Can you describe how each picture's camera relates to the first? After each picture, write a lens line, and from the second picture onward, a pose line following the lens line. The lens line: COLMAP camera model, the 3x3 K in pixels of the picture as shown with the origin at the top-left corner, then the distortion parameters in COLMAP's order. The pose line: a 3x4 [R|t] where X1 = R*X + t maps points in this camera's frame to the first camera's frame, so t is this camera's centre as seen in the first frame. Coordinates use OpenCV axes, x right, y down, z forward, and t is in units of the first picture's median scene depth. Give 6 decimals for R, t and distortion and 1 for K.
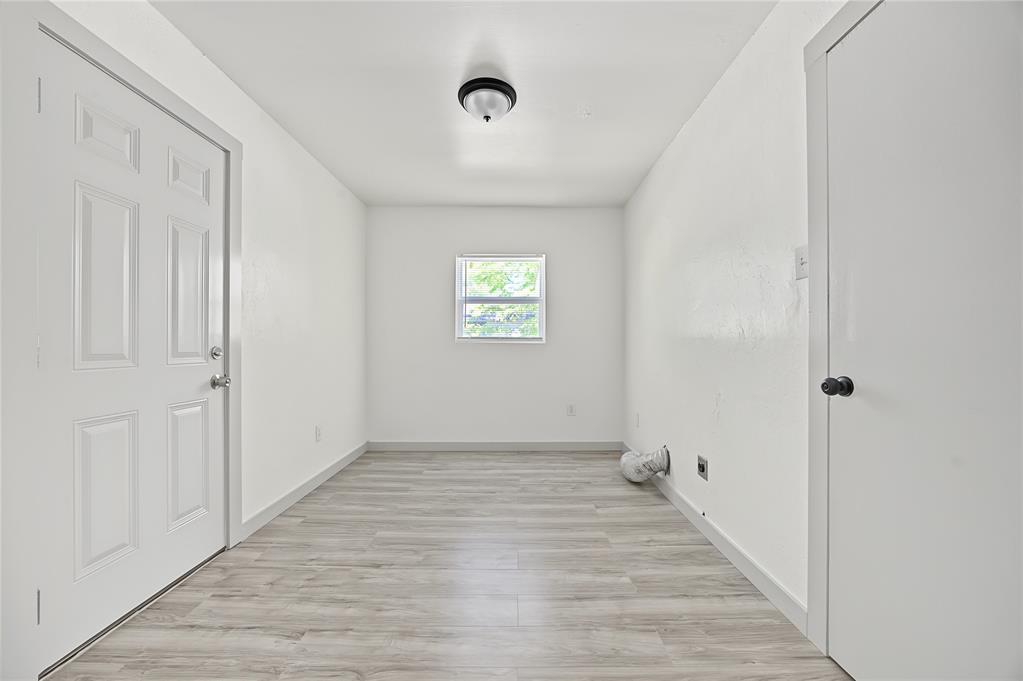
lens RADIAL K [[400.1, 0, 511.3], [0, 400.1, 341.7], [0, 0, 1]] dist [-0.018297, 0.006539]
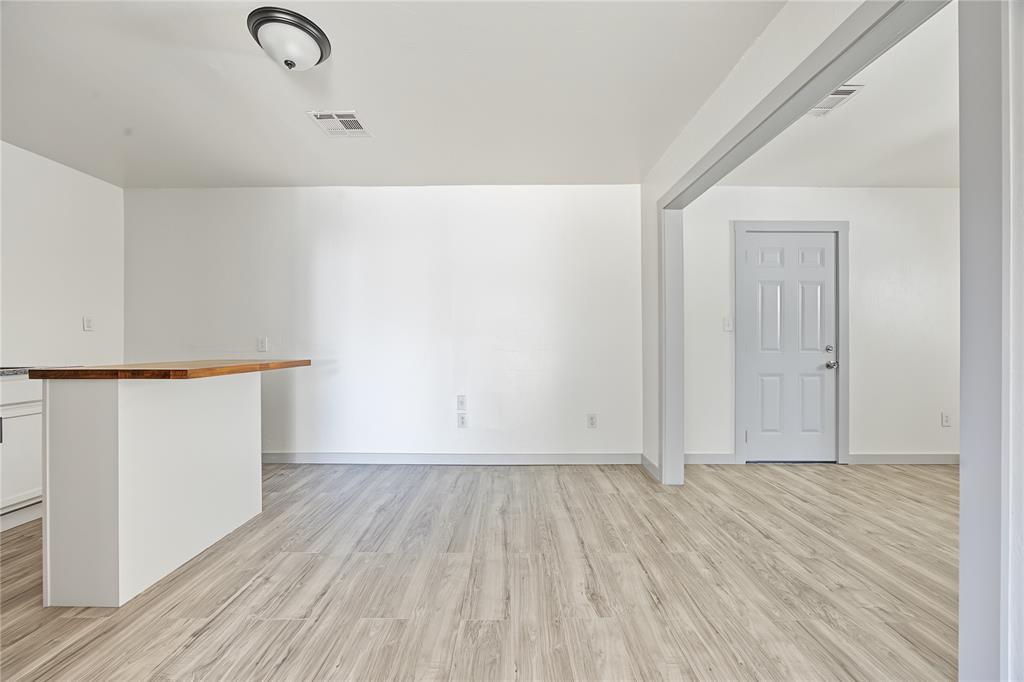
lens RADIAL K [[400.5, 0, 514.7], [0, 400.5, 345.7], [0, 0, 1]] dist [-0.018297, 0.006539]
pose [[0.008356, 0.000891, -0.999965, 1.055459], [0.002701, 0.999996, 0.000914, 0.008759], [0.999961, -0.002709, 0.008354, -0.439282]]
